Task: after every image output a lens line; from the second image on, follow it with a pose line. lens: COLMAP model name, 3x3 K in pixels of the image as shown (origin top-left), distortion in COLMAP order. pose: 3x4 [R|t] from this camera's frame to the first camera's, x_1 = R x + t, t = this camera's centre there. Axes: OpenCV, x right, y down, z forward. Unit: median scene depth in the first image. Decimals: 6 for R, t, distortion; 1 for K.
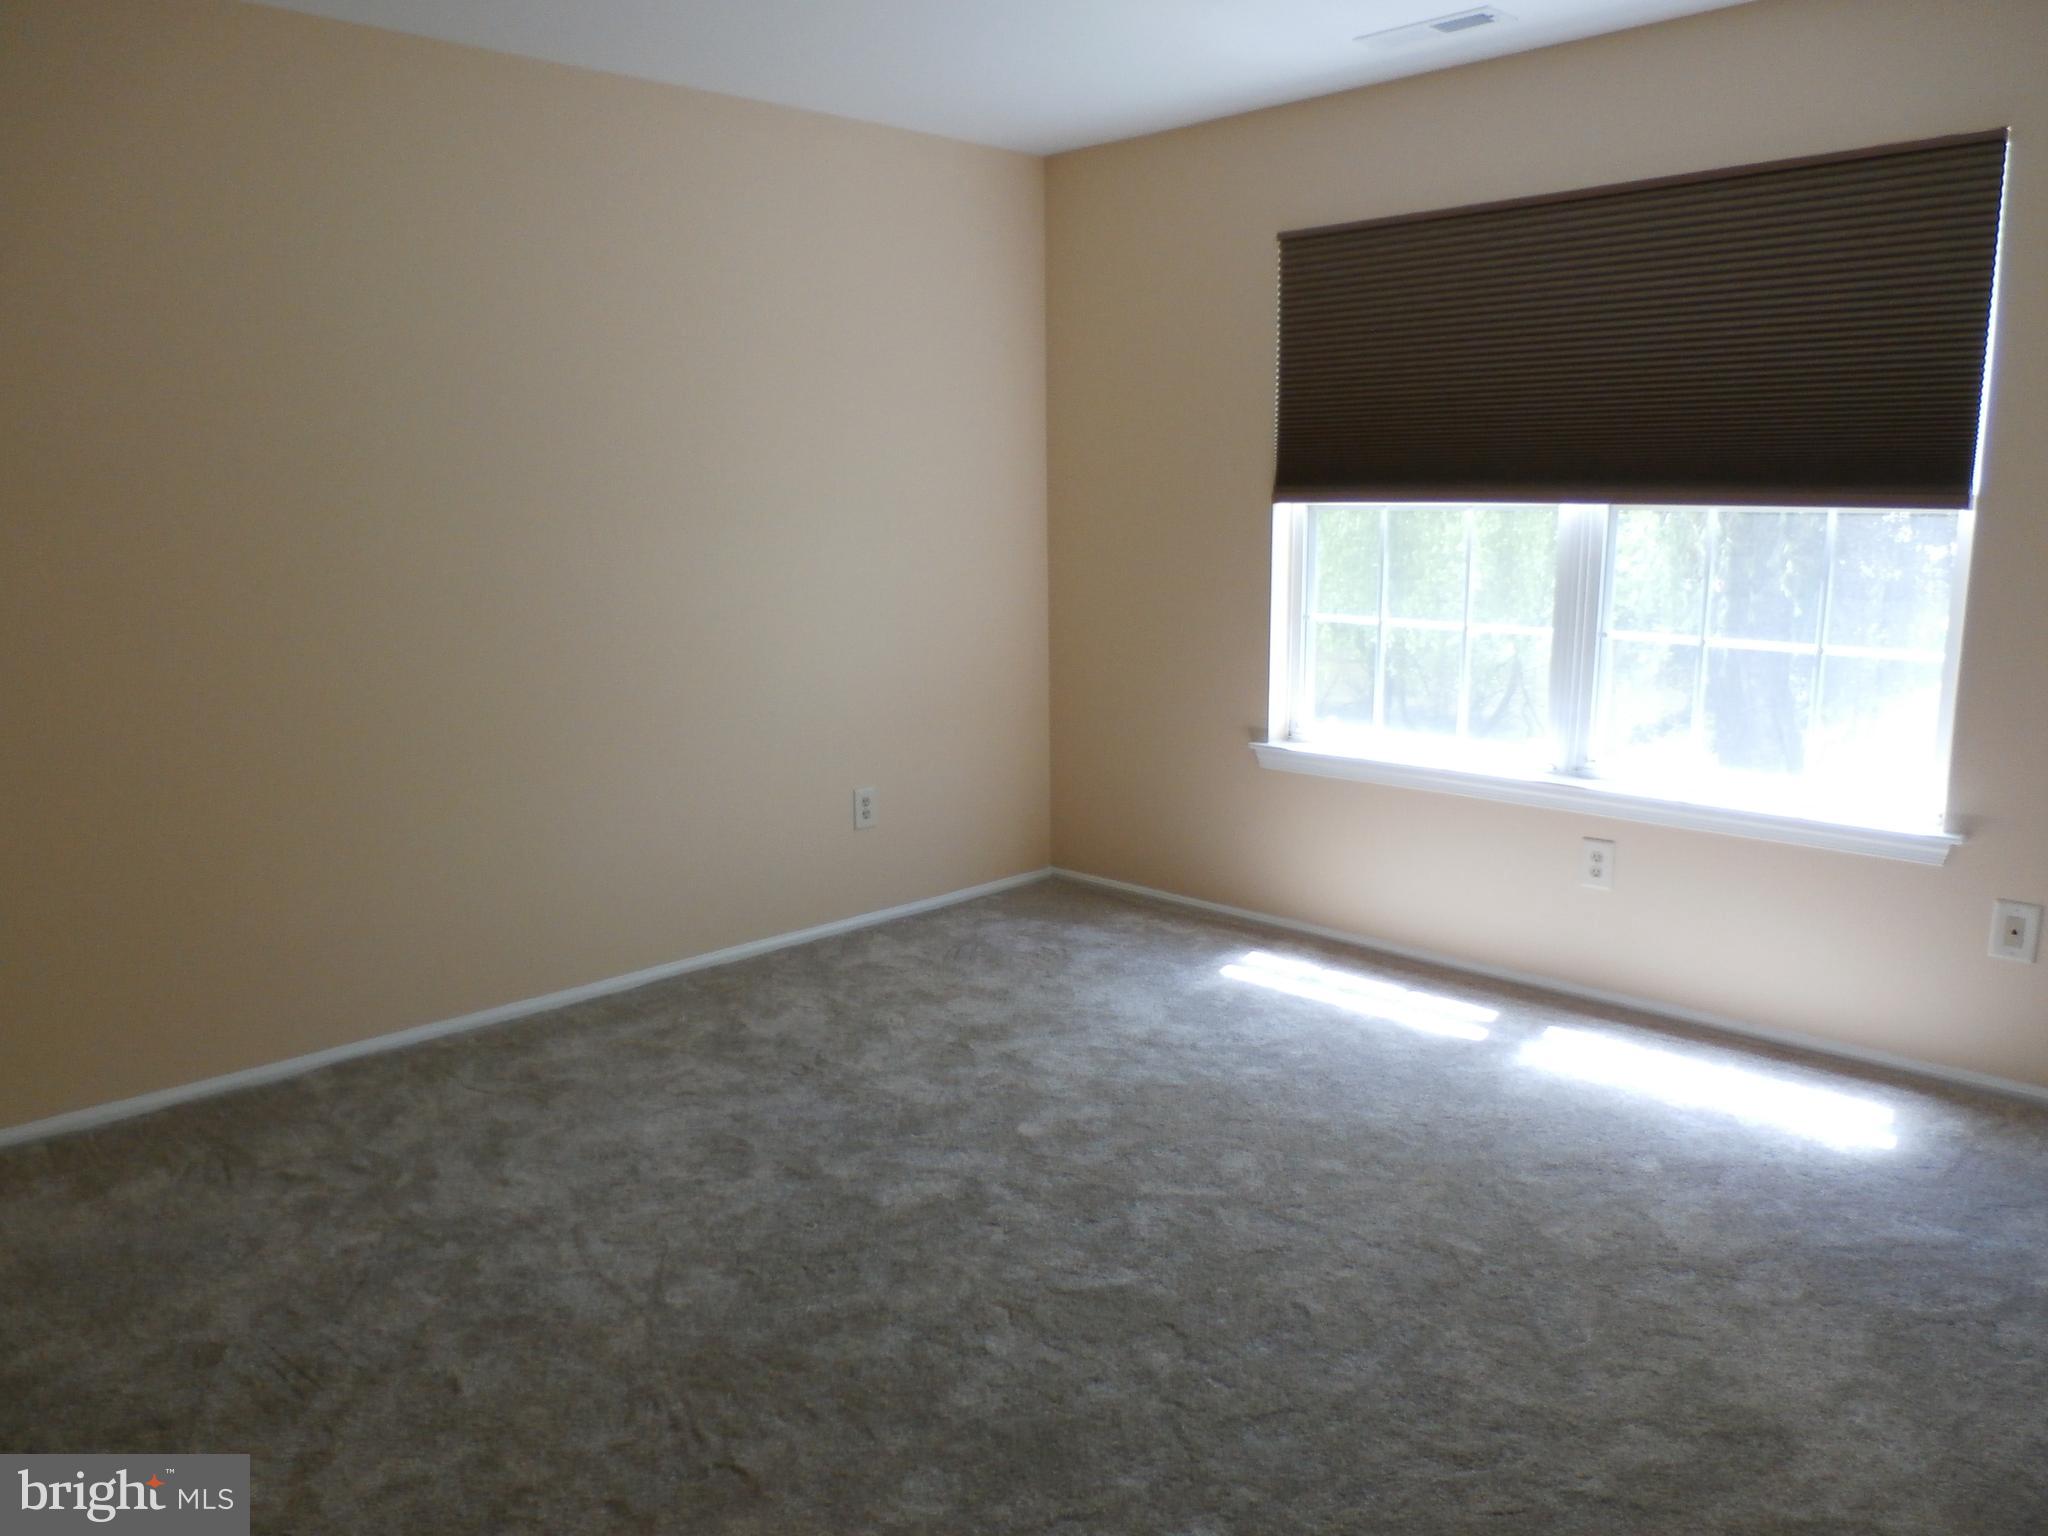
lens RADIAL K [[1561.5, 0, 1020.2], [0, 1561.5, 775.5], [0, 0, 1]] dist [0.011110, 0.007908]
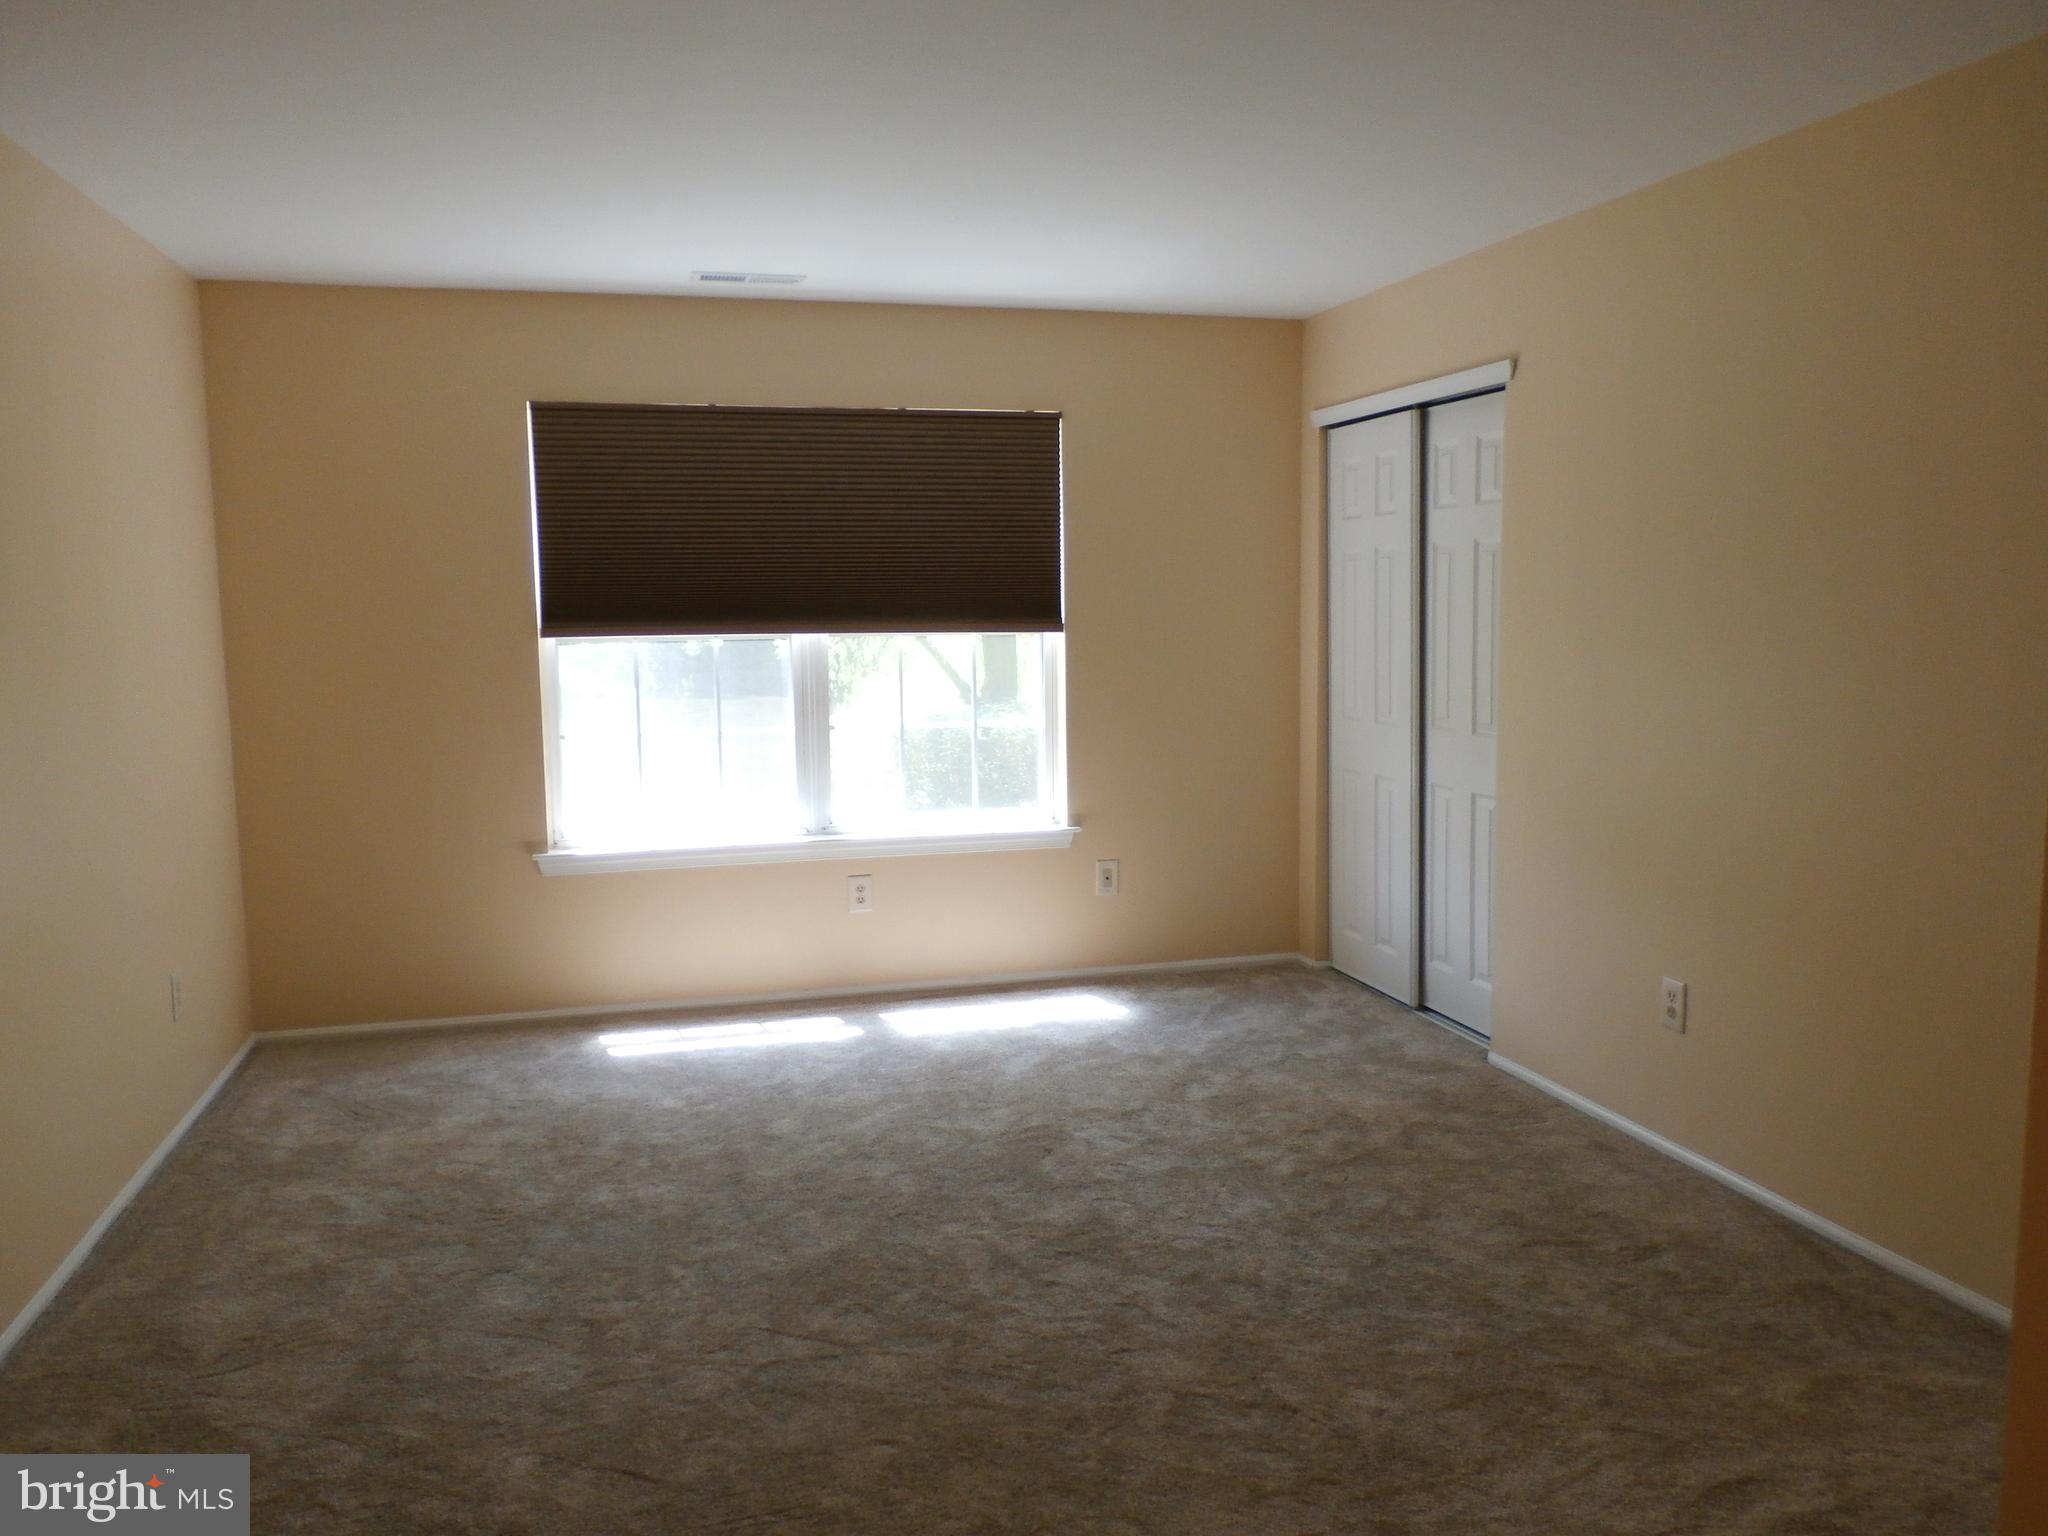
lens RADIAL K [[1561.5, 0, 1020.2], [0, 1561.5, 775.5], [0, 0, 1]] dist [0.011110, 0.007908]
pose [[0.497252, -0.093598, 0.862543, -0.722515], [0.164956, 0.986229, 0.011923, -0.038001], [-0.851781, 0.136353, 0.505843, 0.179497]]
